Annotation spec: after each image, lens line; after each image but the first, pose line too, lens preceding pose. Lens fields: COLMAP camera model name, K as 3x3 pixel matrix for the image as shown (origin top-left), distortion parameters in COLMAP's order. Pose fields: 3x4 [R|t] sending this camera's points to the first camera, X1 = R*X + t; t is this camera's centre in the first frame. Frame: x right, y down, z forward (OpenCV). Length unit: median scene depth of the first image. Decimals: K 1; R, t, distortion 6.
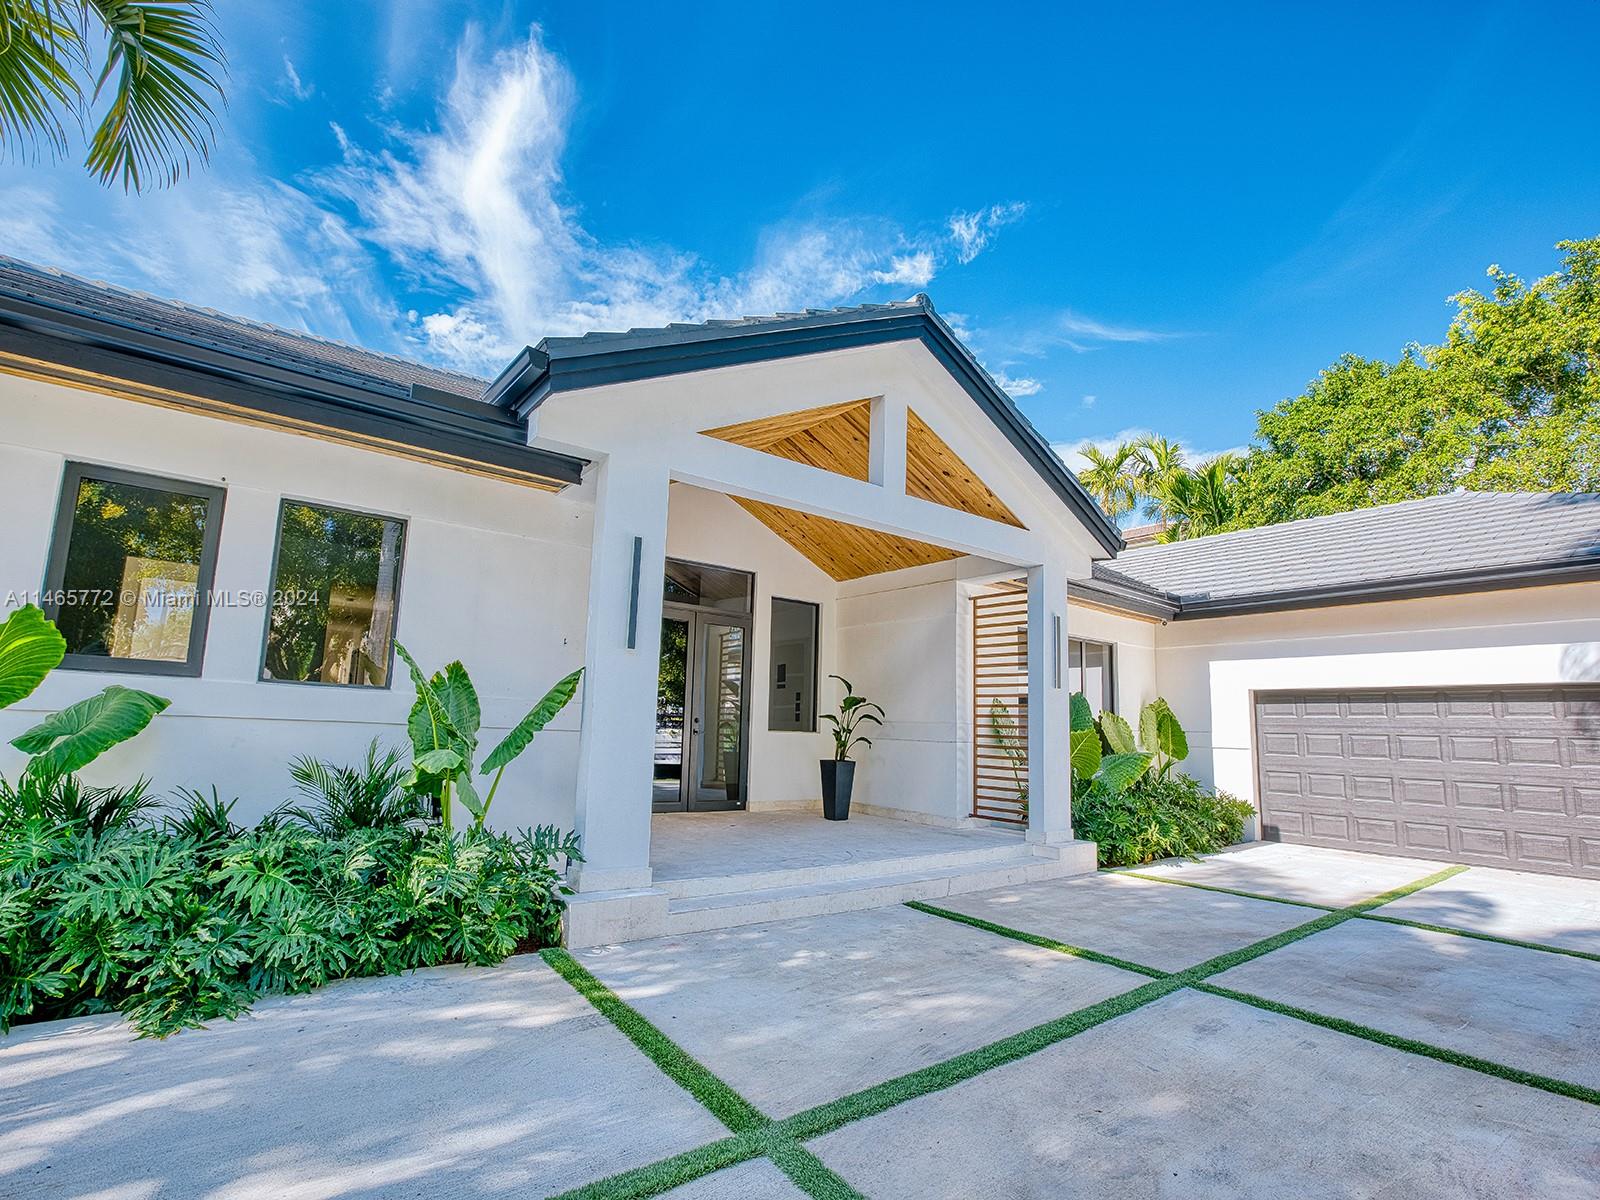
lens RADIAL K [[810.6, 0, 800.0], [0, 810.6, 600.0], [0, 0, 1]] dist [-0.018241, 0.000217]
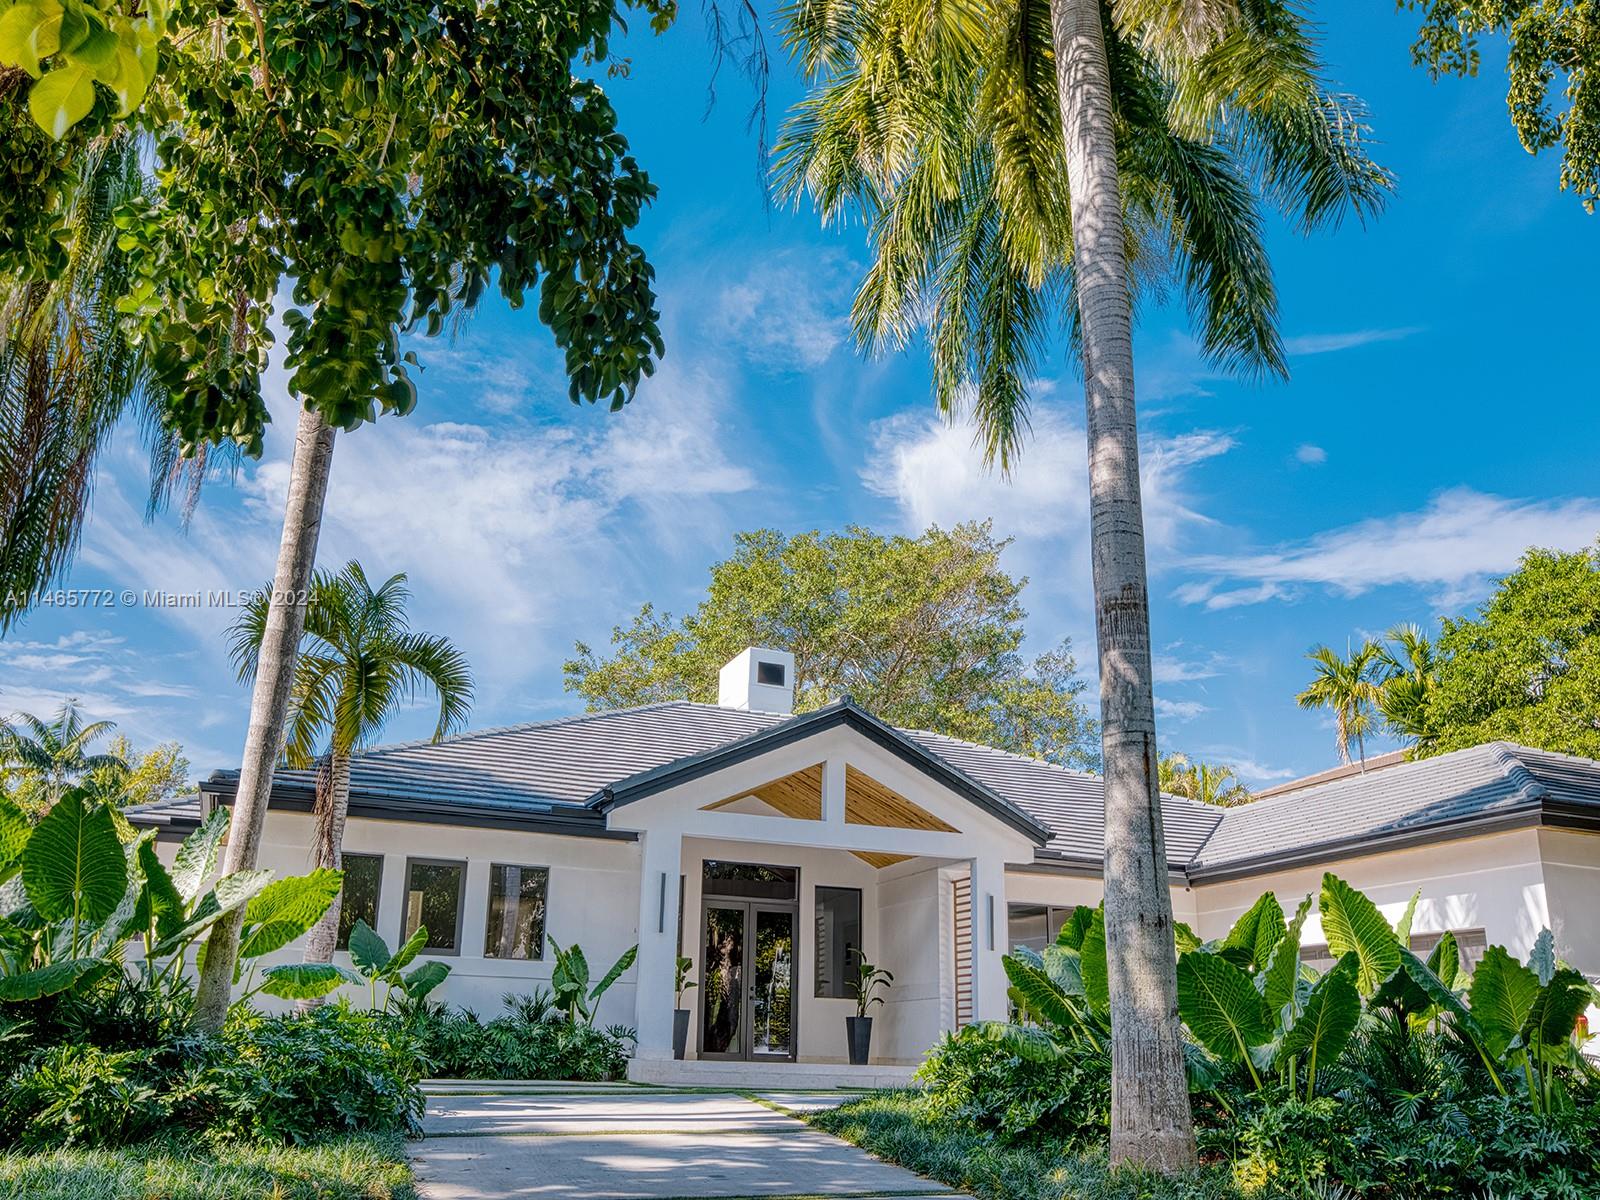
lens RADIAL K [[1336.8, 0, 800.0], [0, 1336.8, 600.0], [0, 0, 1]] dist [-0.005301, -0.000966]
pose [[0.969441, -0.099488, -0.224244, 0.880604], [0.056705, 0.980197, -0.189731, -0.091987], [0.238680, 0.171218, 0.955885, -2.037846]]
